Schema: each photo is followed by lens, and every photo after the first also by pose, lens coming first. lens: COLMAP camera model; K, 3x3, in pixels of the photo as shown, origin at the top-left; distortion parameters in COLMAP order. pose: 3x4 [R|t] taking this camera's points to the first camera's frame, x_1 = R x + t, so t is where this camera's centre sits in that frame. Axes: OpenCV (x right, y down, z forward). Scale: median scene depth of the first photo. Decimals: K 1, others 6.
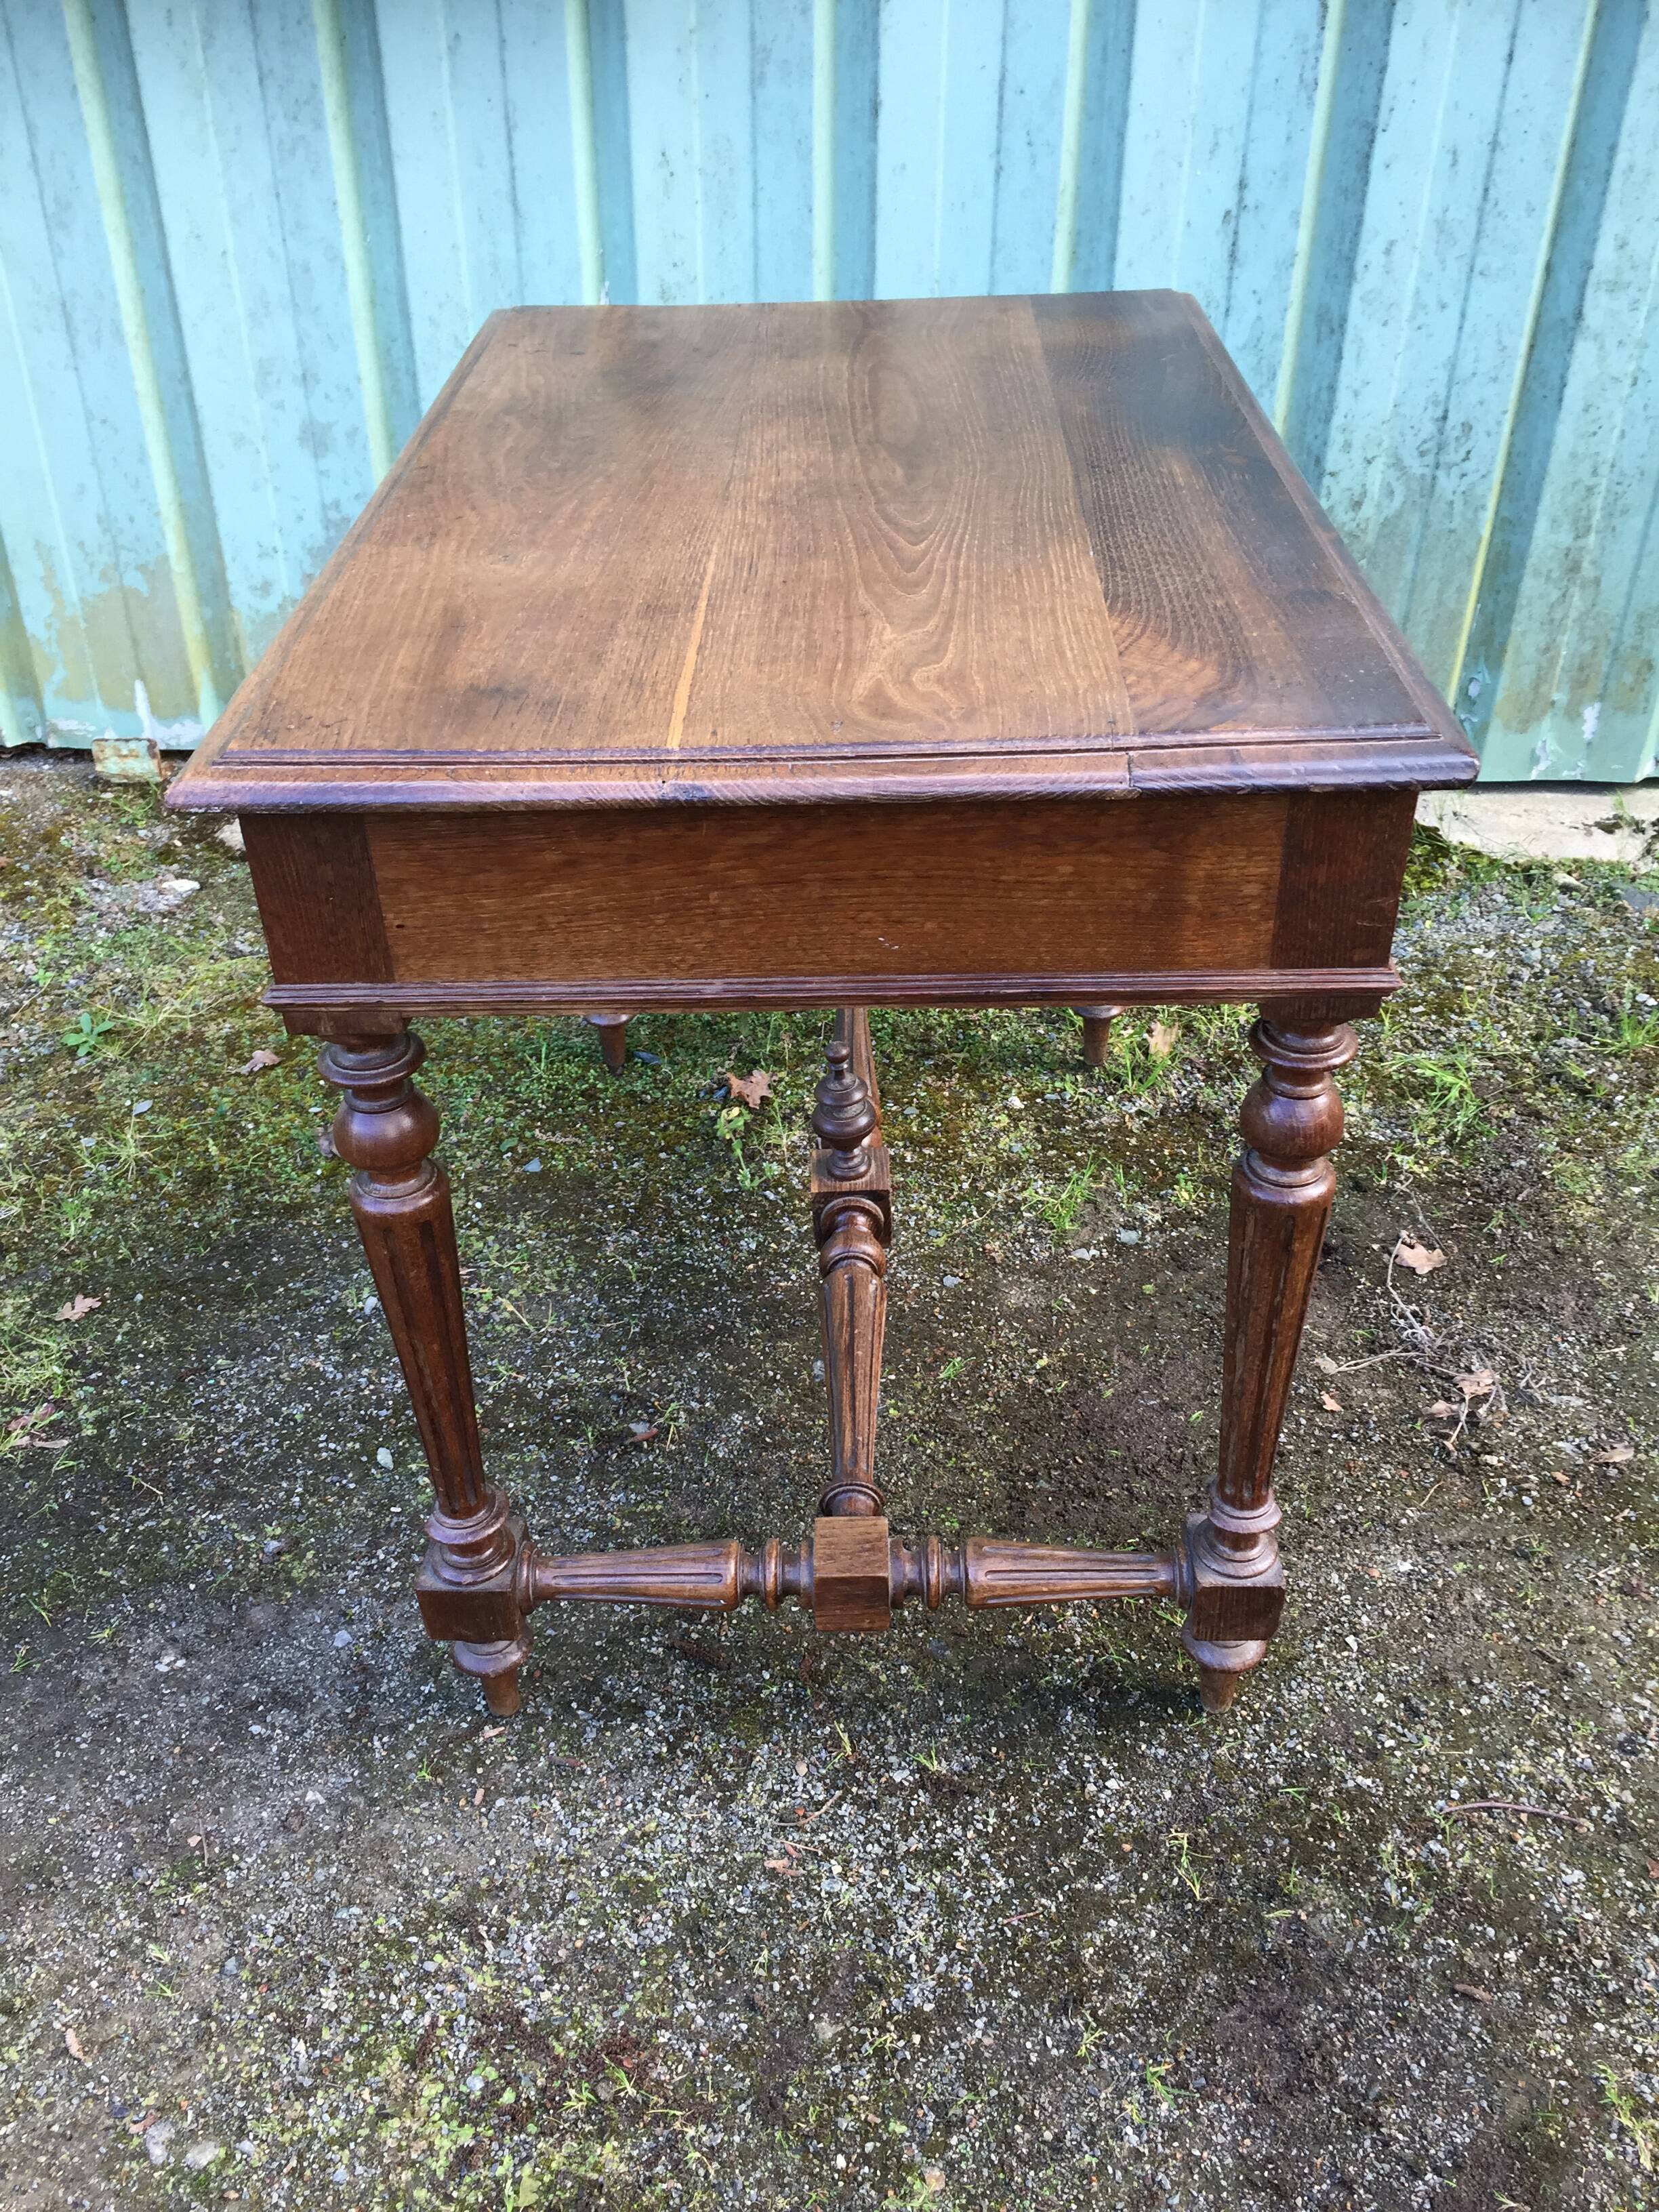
lens RADIAL K [[1838.6, 0, 824.2], [0, 1838.6, 1148.4], [0, 0, 1]] dist [0.066863, -0.099626]
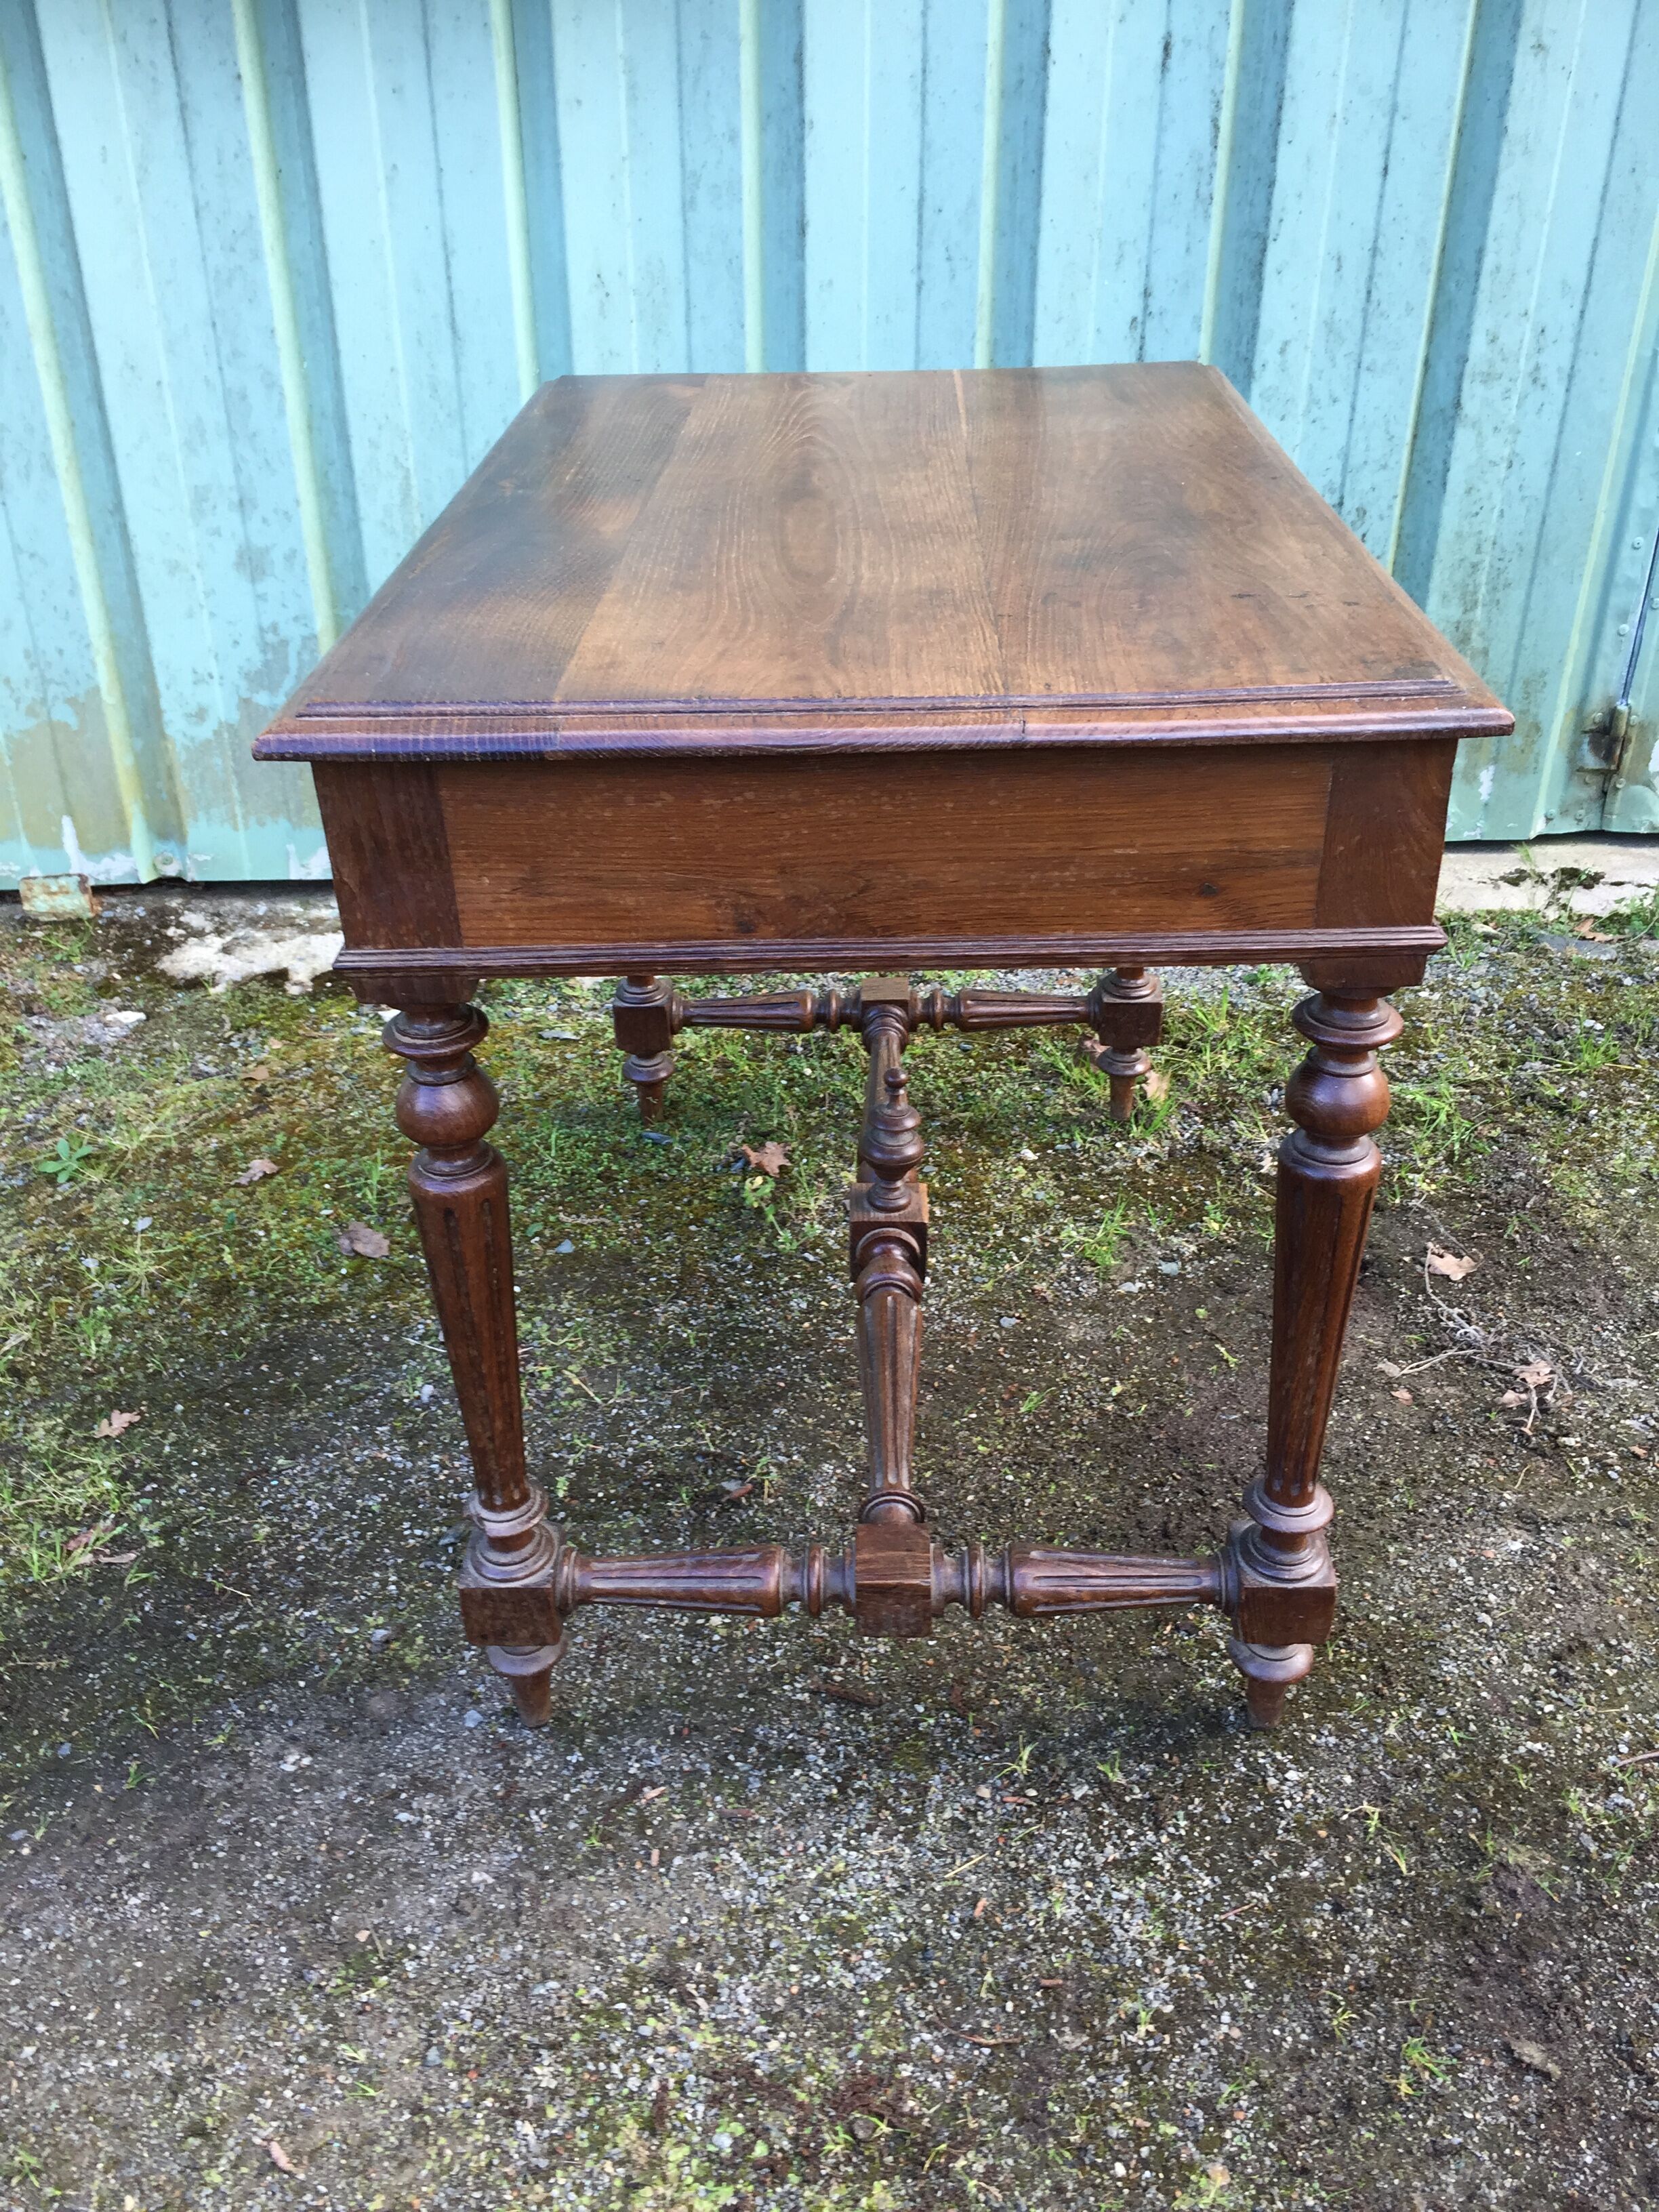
lens RADIAL K [[1852.9, 0, 823.5], [0, 1852.9, 1131.6], [0, 0, 1]] dist [0.087002, -0.123386]
pose [[0.992153, -0.068815, 0.104391, -0.133680], [0.078522, 0.992665, -0.091923, 0.055248], [-0.097300, 0.099399, 0.990279, -0.005569]]
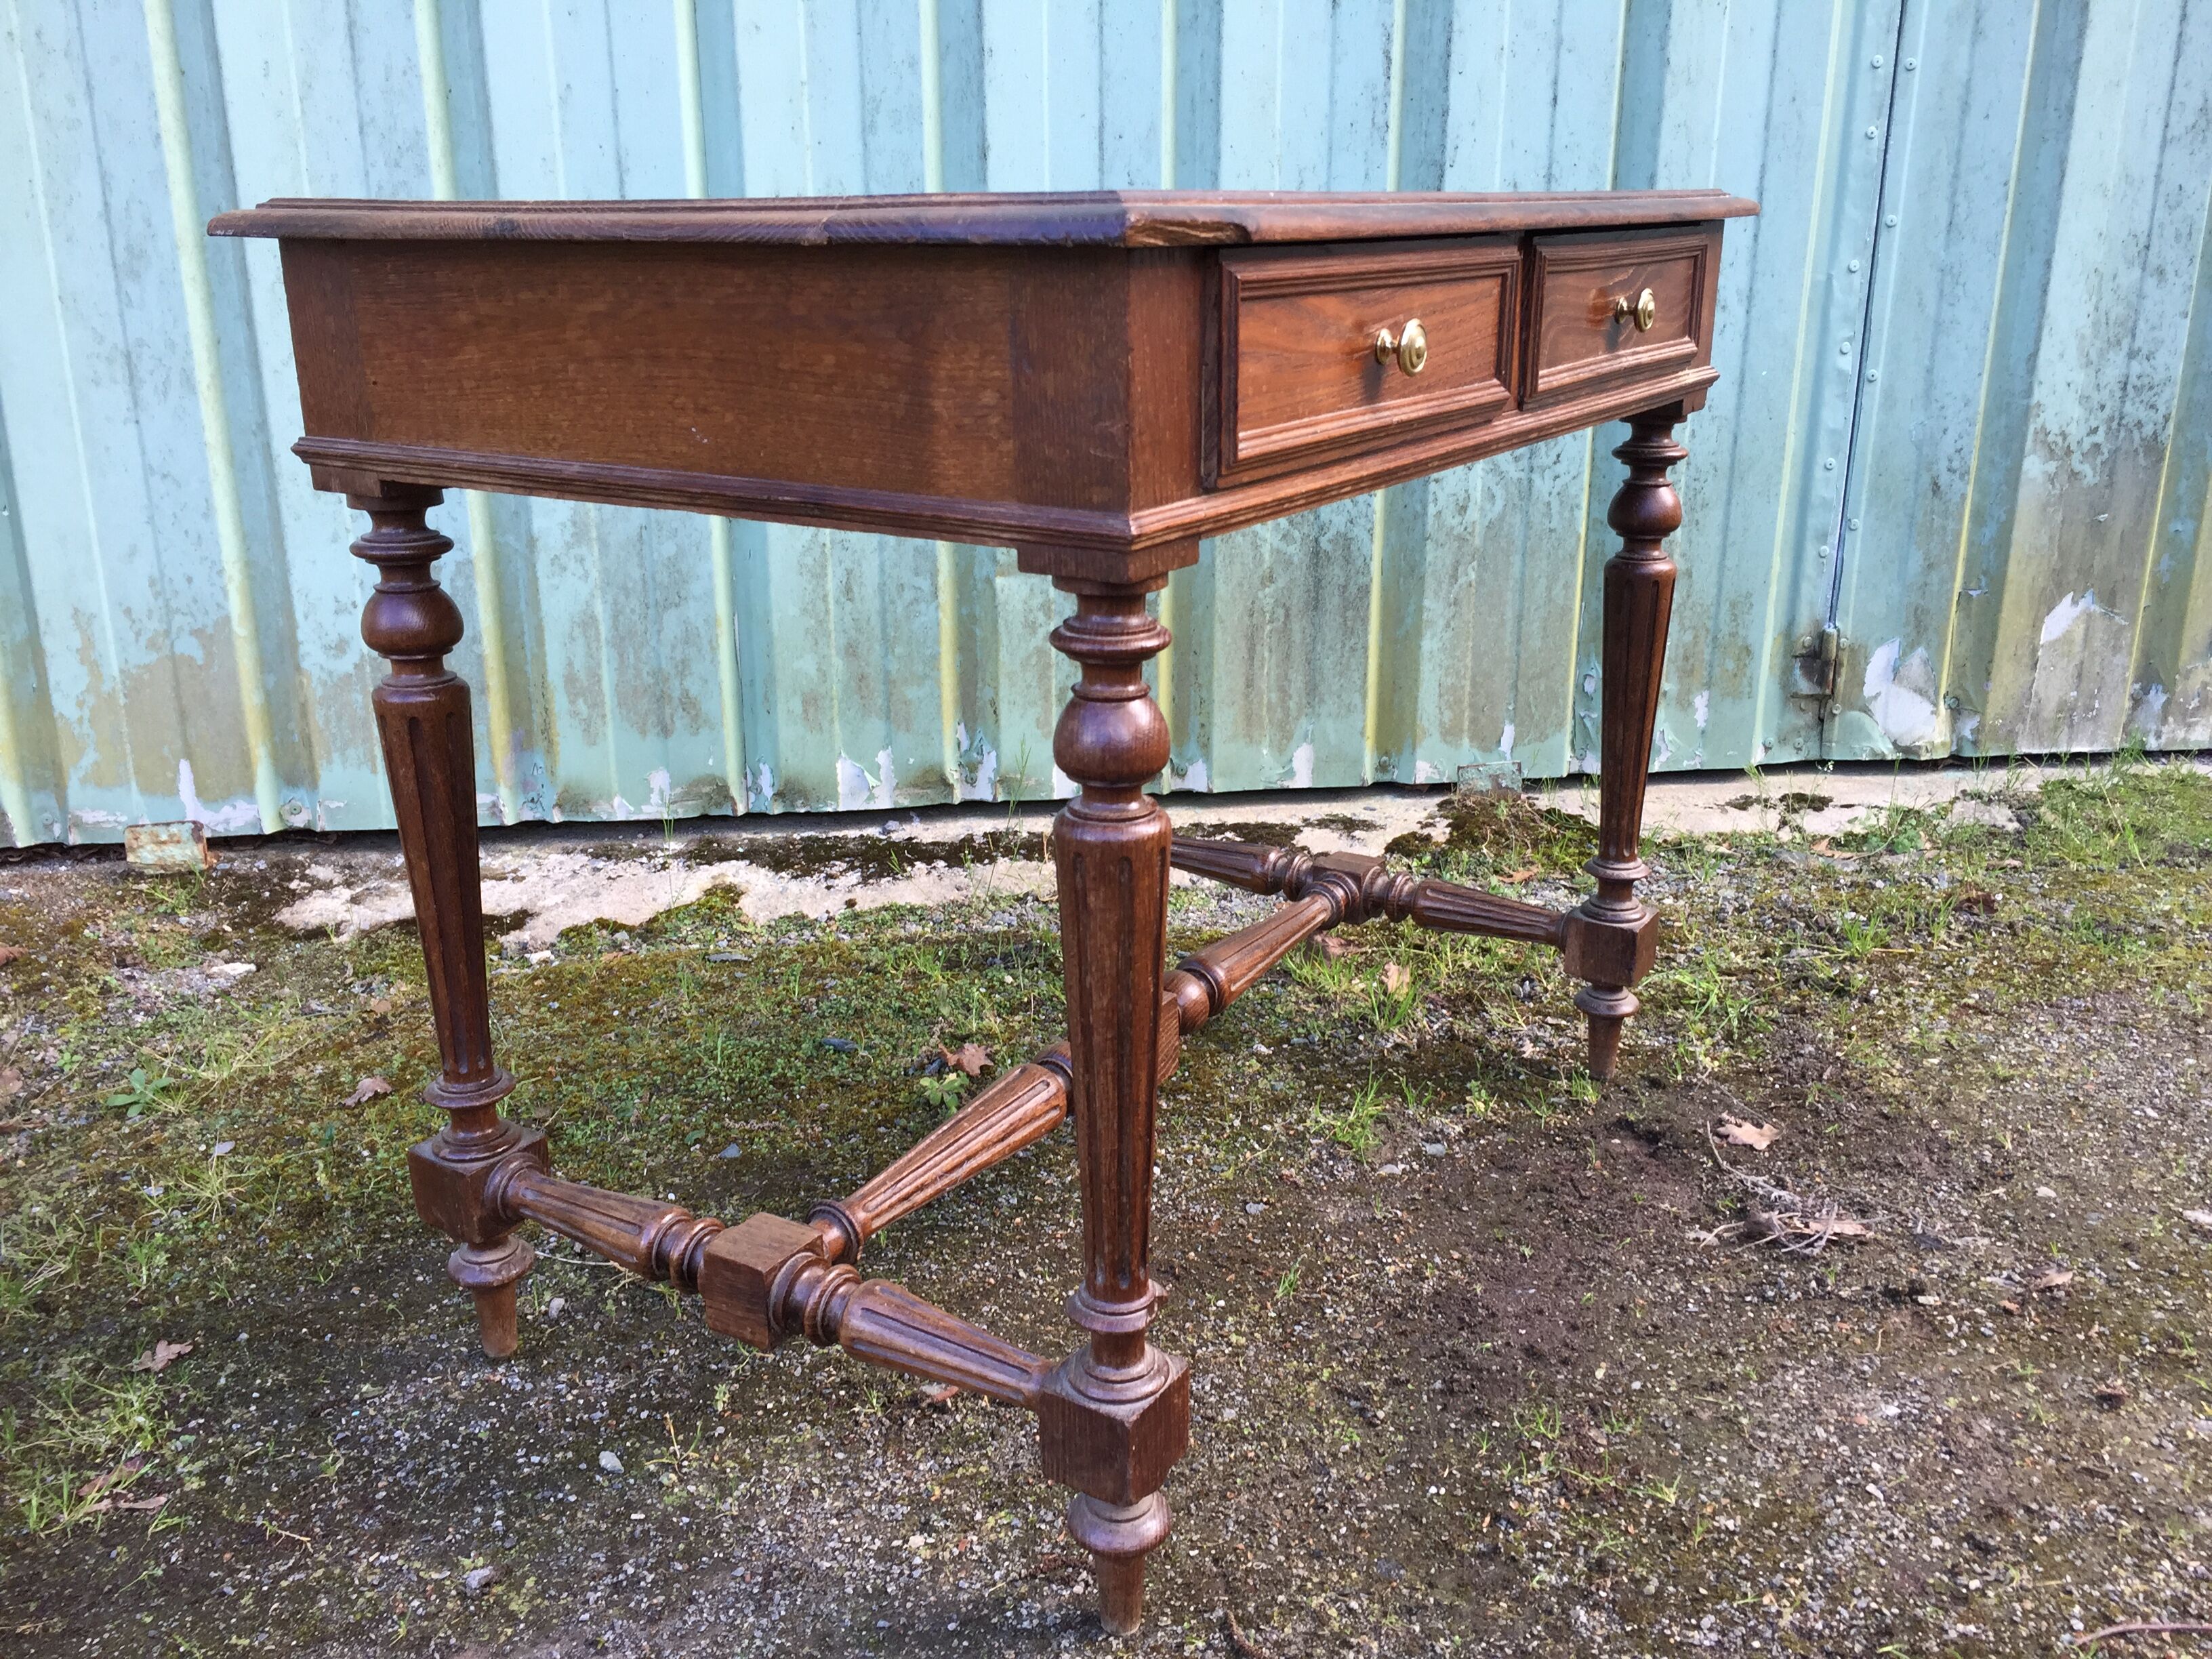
lens RADIAL K [[1866.6, 0, 1112.6], [0, 1866.6, 842.9], [0, 0, 1]] dist [0.081284, -0.108229]
pose [[0.982334, -0.067190, 0.174657, -0.140955], [0.117827, 0.947161, -0.298332, 0.168174], [-0.145383, 0.313641, 0.938346, 0.143544]]
